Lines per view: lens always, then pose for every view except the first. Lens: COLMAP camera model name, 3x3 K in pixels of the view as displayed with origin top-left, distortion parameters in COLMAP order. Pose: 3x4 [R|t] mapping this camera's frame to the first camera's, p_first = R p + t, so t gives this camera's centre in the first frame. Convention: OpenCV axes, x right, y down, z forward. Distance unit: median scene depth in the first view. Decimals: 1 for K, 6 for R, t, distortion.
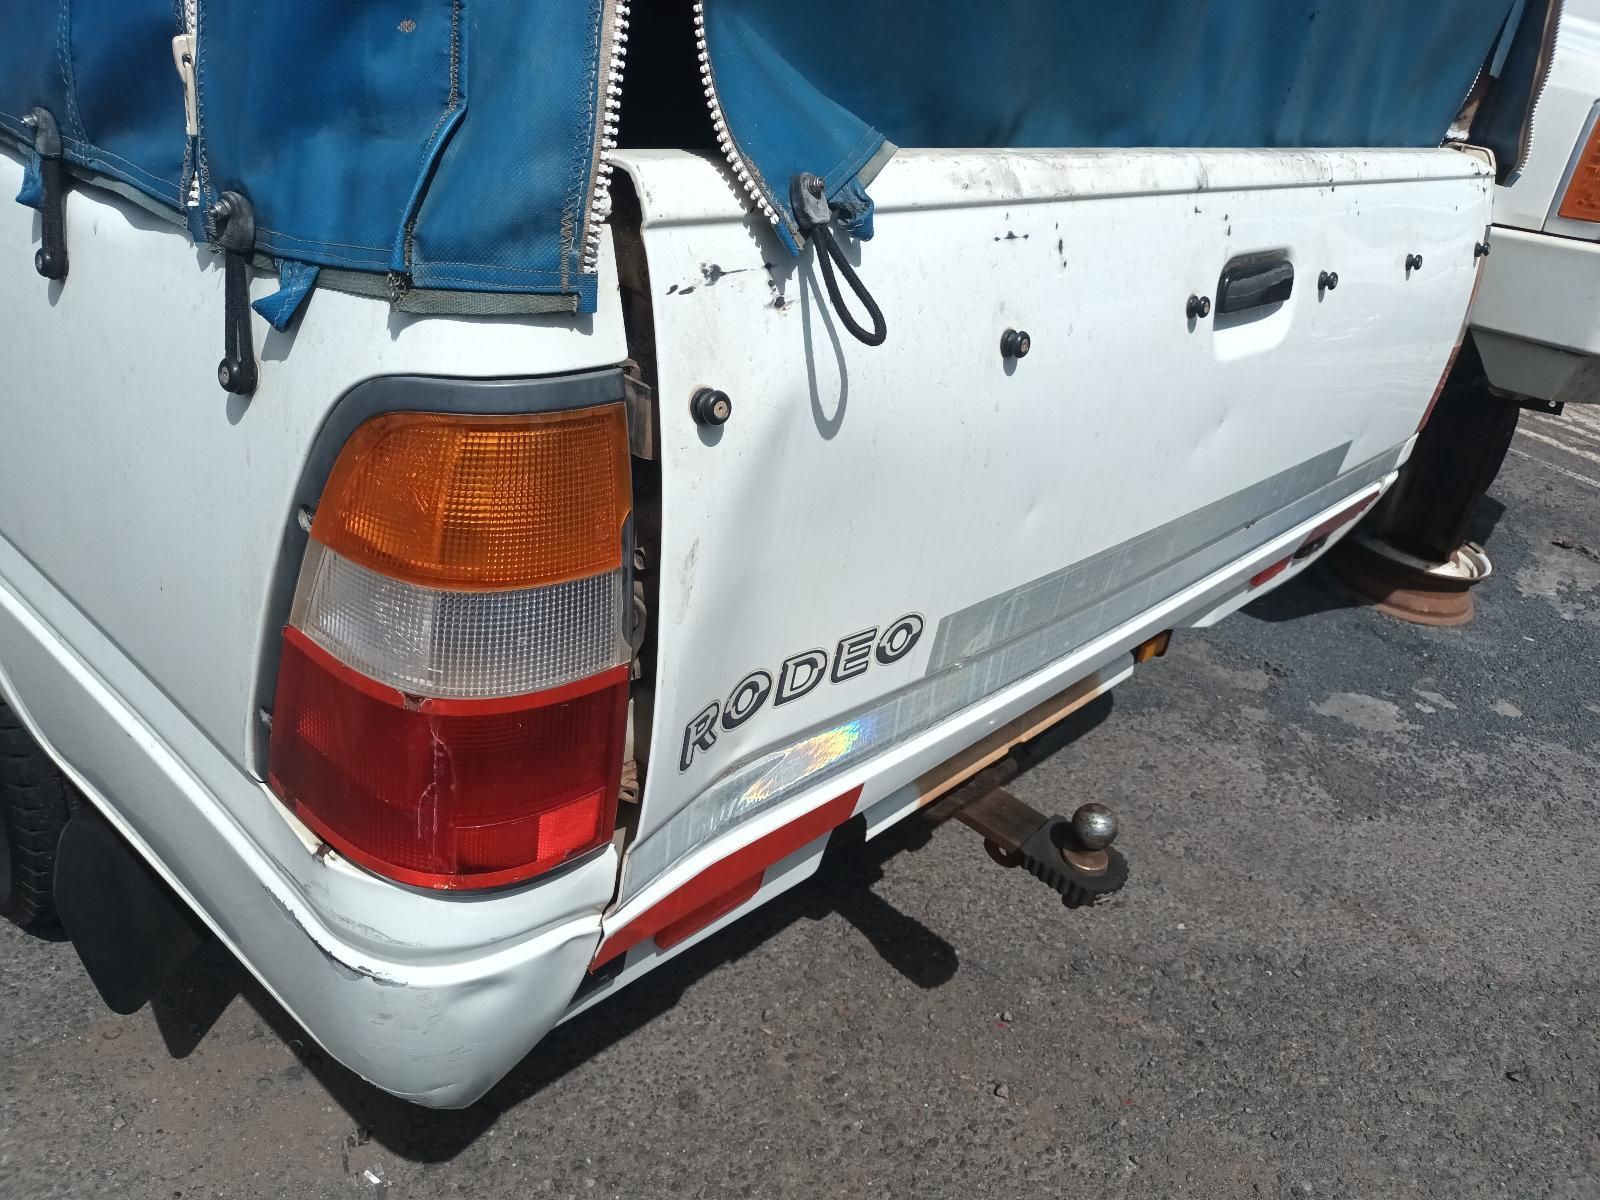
lens RADIAL K [[1231.3, 0, 805.9], [0, 1231.3, 597.9], [0, 0, 1]] dist [0.040666, -0.069895]
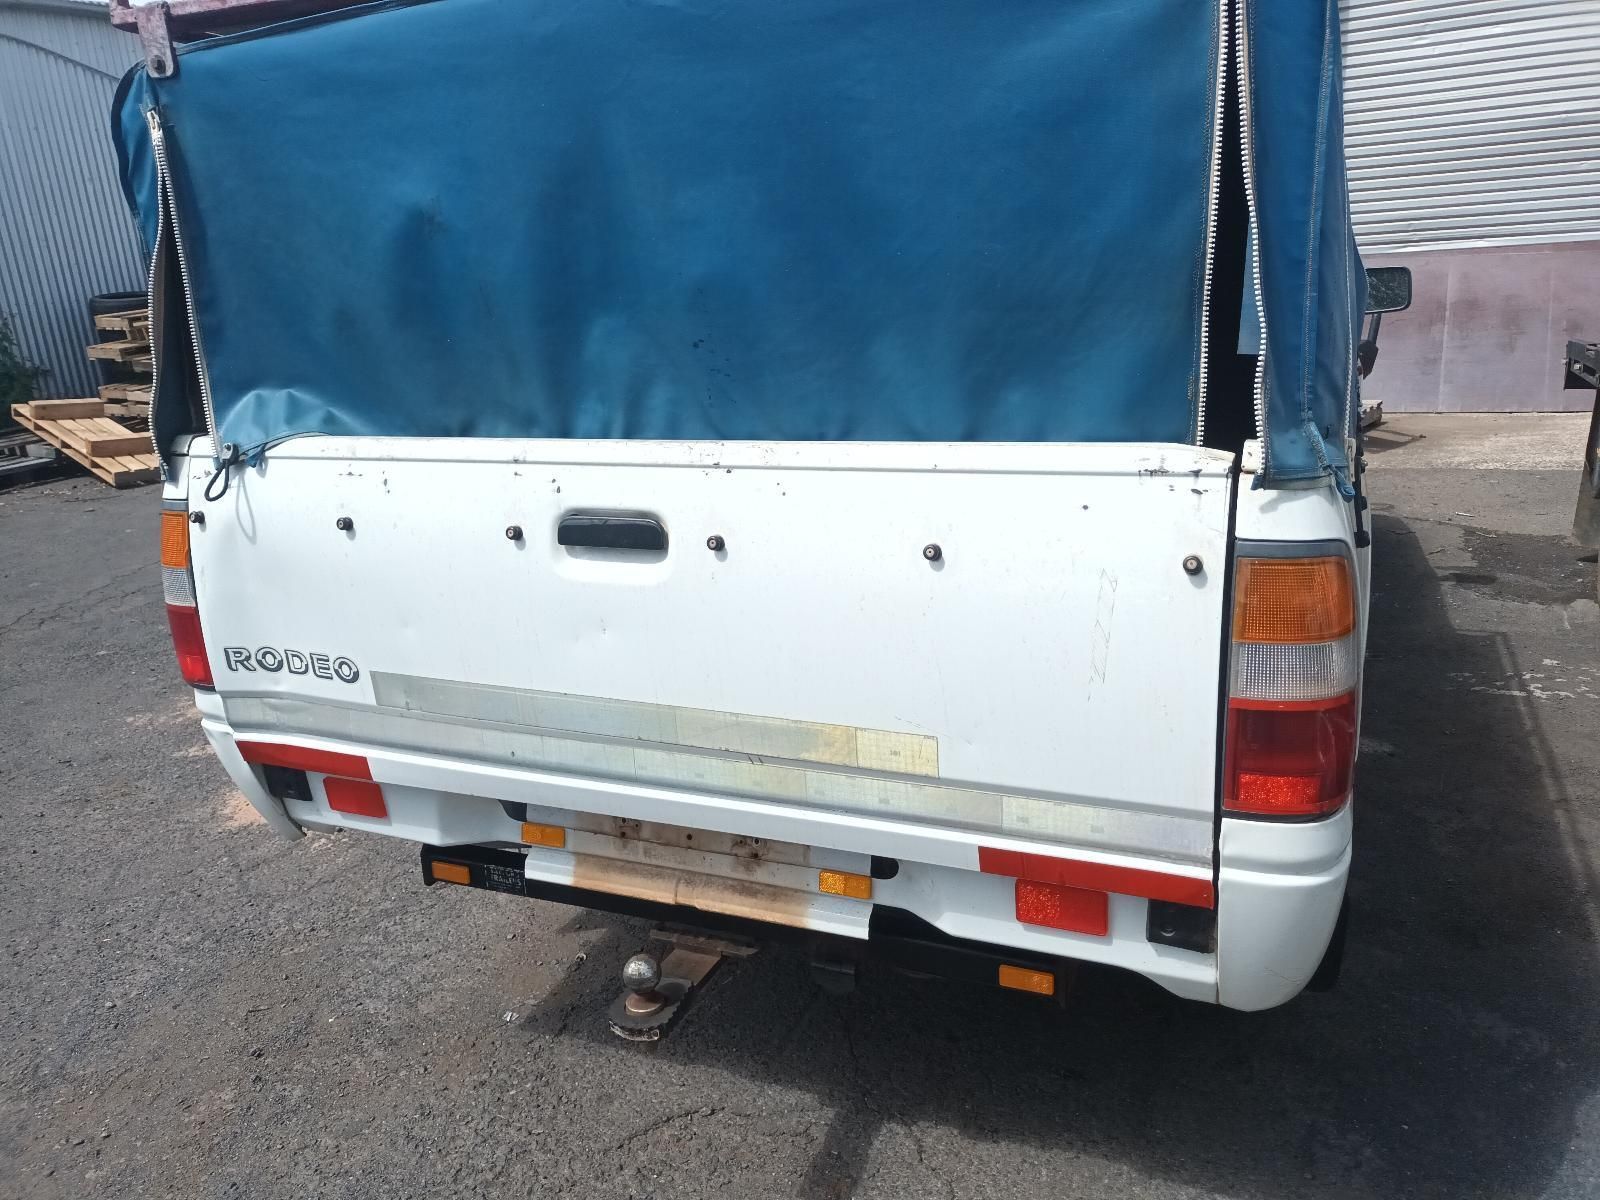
lens RADIAL K [[1218.7, 0, 797.6], [0, 1218.7, 606.8], [0, 0, 1]] dist [0.061617, -0.083539]
pose [[0.300565, 0.089805, -0.949524, 1.036914], [-0.355895, 0.934210, -0.024299, -0.130753], [0.884873, 0.345234, 0.312752, 0.475724]]
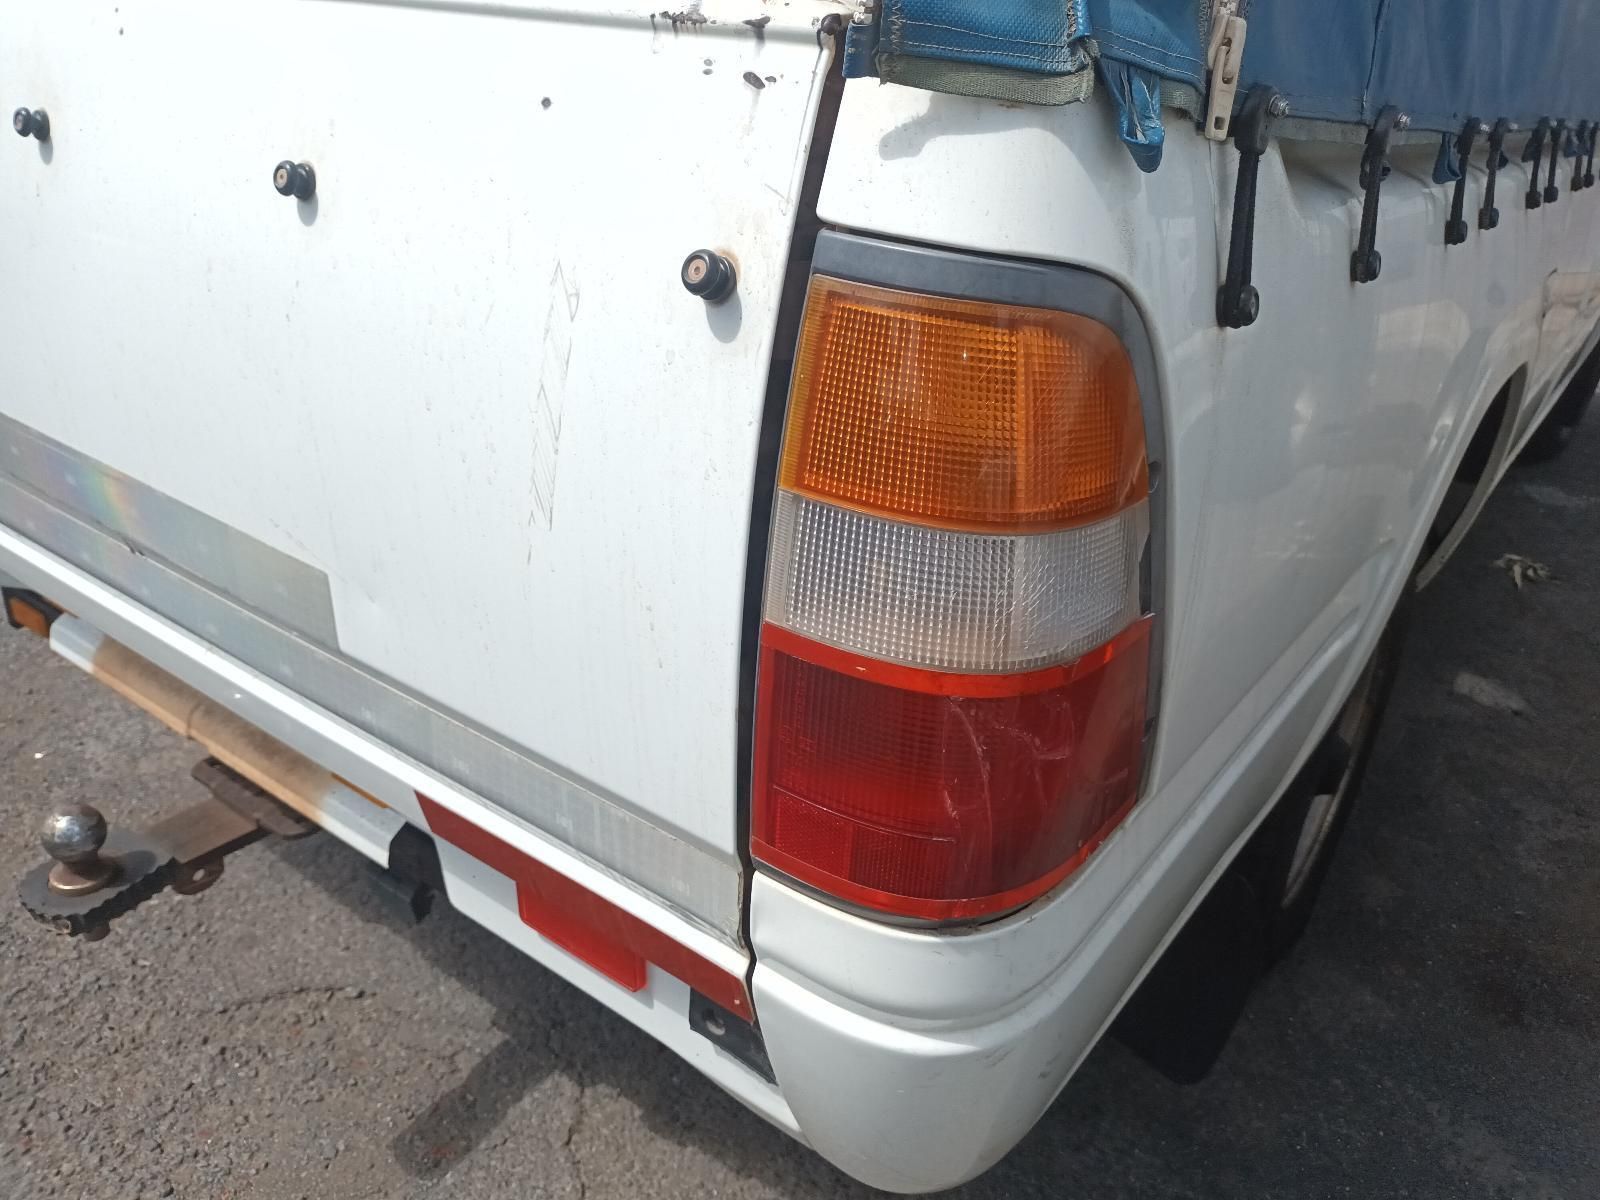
lens RADIAL K [[1231.3, 0, 802.4], [0, 1231.3, 609.8], [0, 0, 1]] dist [0.006775, -0.000895]
pose [[0.113126, 0.300530, -0.947040, 0.739536], [-0.512728, 0.834099, 0.203443, -0.247980], [0.851066, 0.462559, 0.248448, 0.848529]]
